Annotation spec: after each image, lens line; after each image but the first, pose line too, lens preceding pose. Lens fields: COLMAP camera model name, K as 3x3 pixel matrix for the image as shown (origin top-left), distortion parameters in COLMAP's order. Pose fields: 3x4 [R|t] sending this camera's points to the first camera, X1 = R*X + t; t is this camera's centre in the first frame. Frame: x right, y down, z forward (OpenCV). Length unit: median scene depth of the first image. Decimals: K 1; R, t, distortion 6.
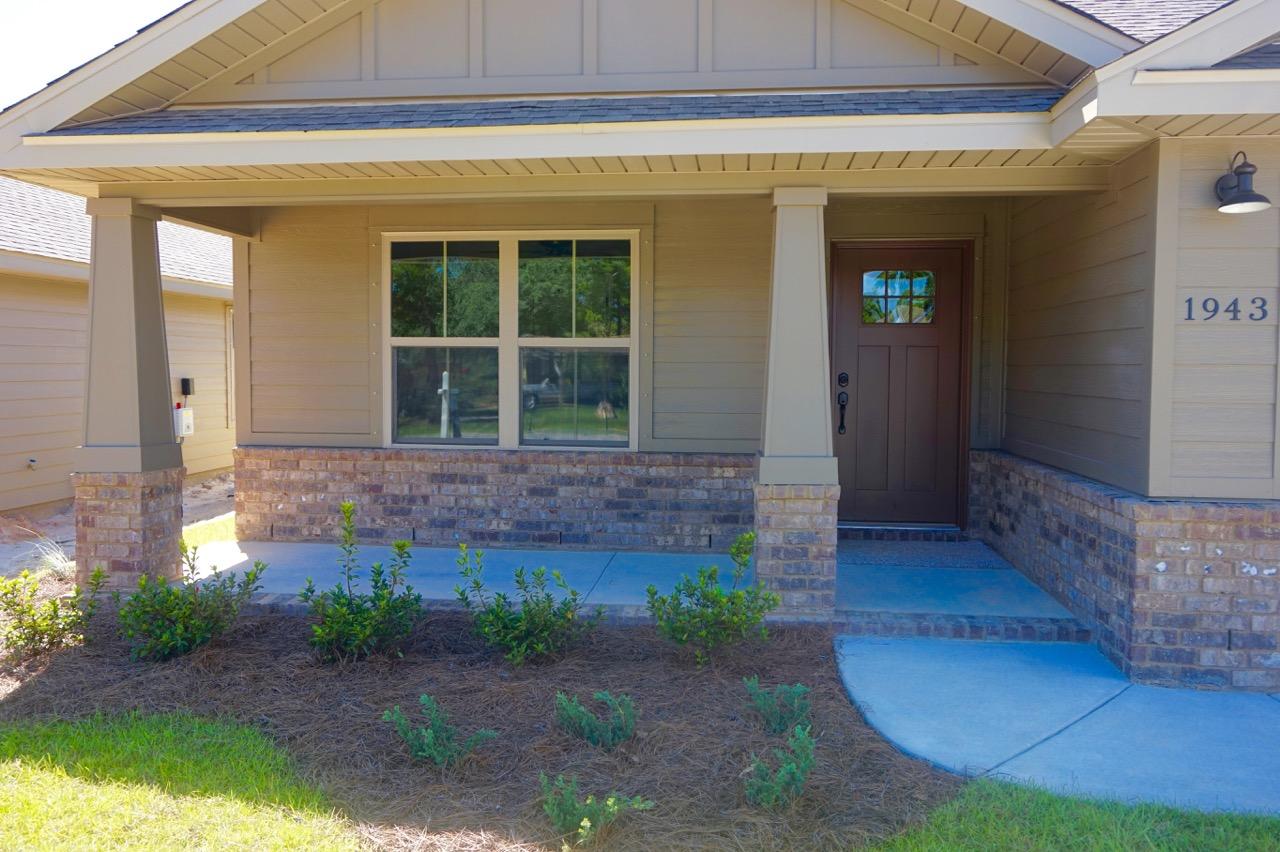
lens RADIAL K [[992.2, 0, 642.7], [0, 992.2, 420.3], [0, 0, 1]] dist [-0.009381, 0.008473]
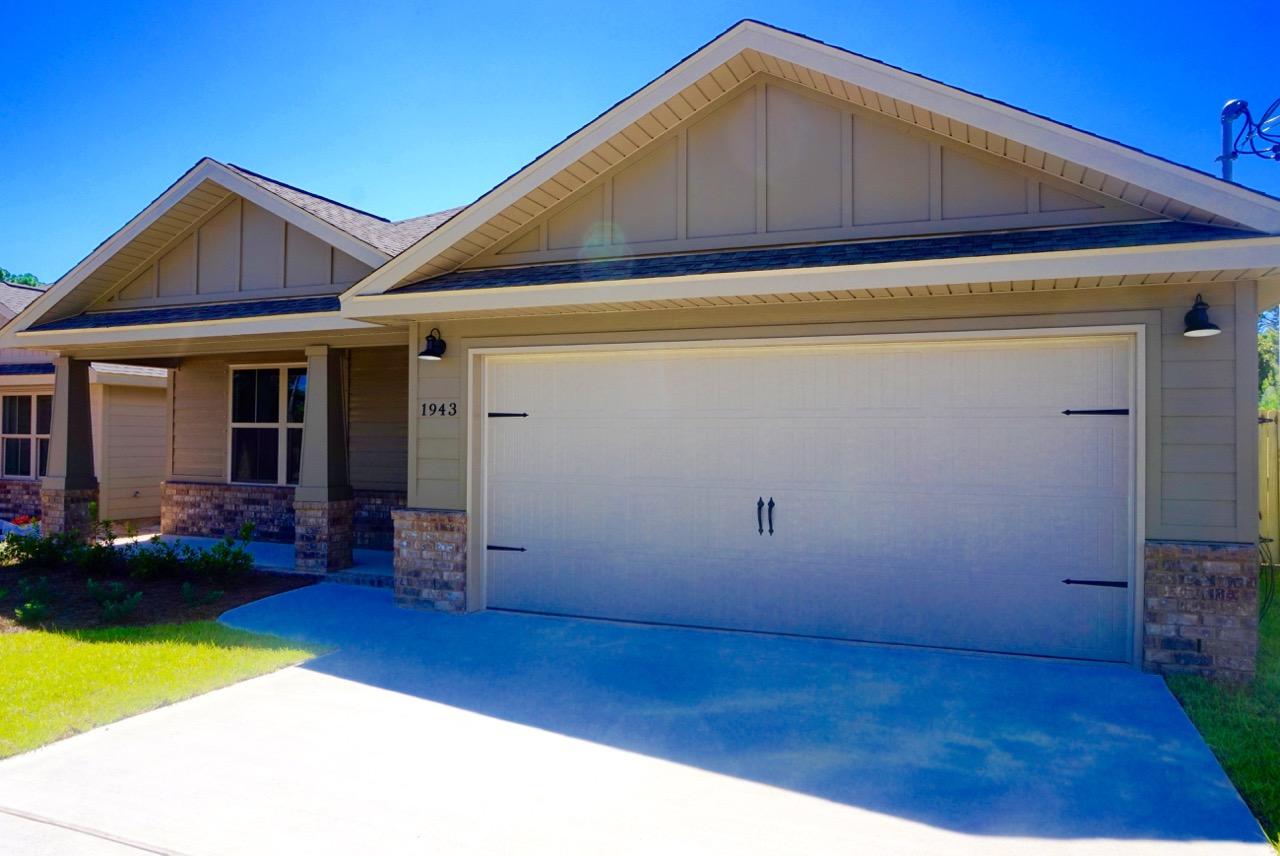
lens RADIAL K [[880.5, 0, 637.6], [0, 880.5, 427.8], [0, 0, 1]] dist [-0.048507, 0.019549]
pose [[0.963278, -0.000465, -0.268507, 0.922140], [-0.018119, 0.997607, -0.066729, 0.018847], [0.267895, 0.069144, 0.960964, -0.339976]]
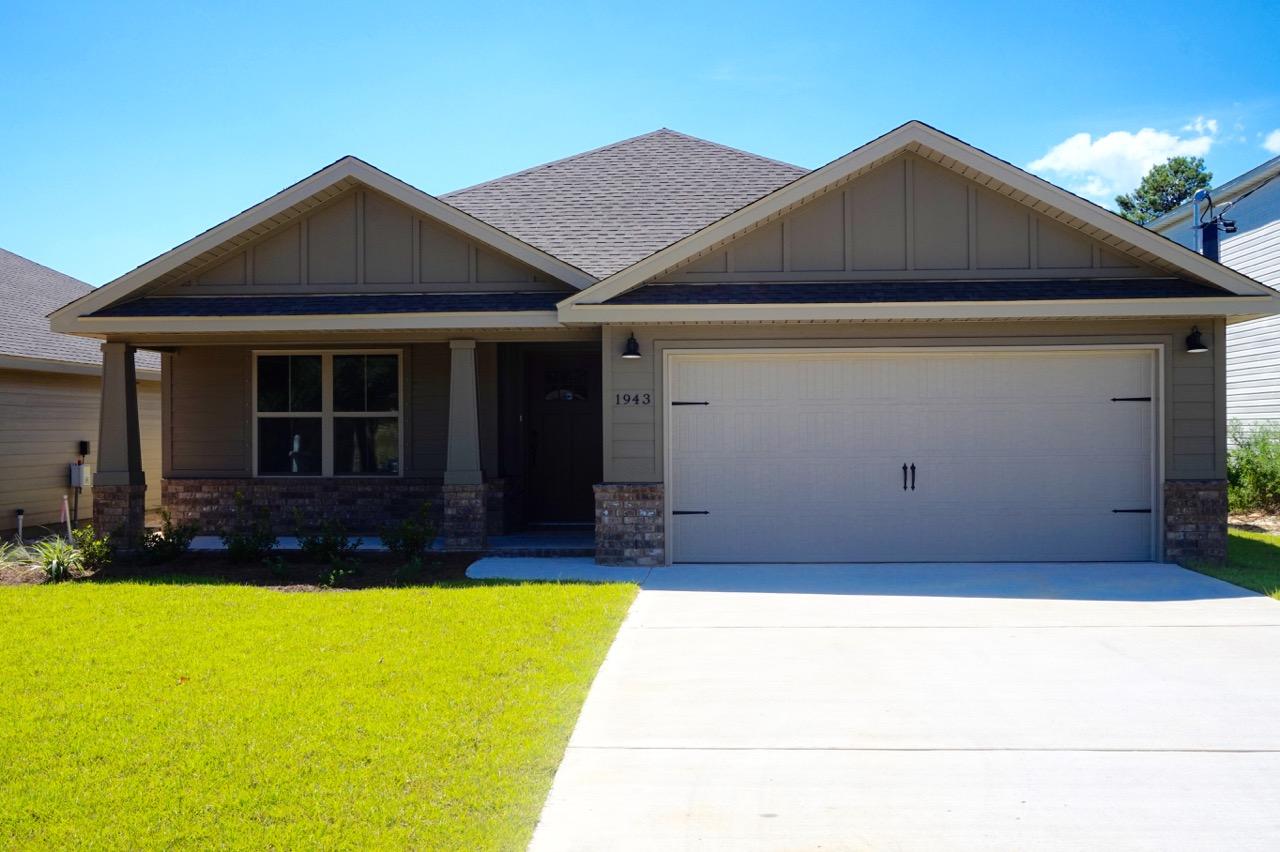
lens RADIAL K [[1359.3, 0, 638.4], [0, 1359.3, 430.7], [0, 0, 1]] dist [-0.019354, 0.000000]
pose [[0.998869, -0.010948, 0.046279, 0.297908], [0.013468, 0.998424, -0.054488, 0.085494], [-0.045609, 0.055049, 0.997441, -1.385019]]
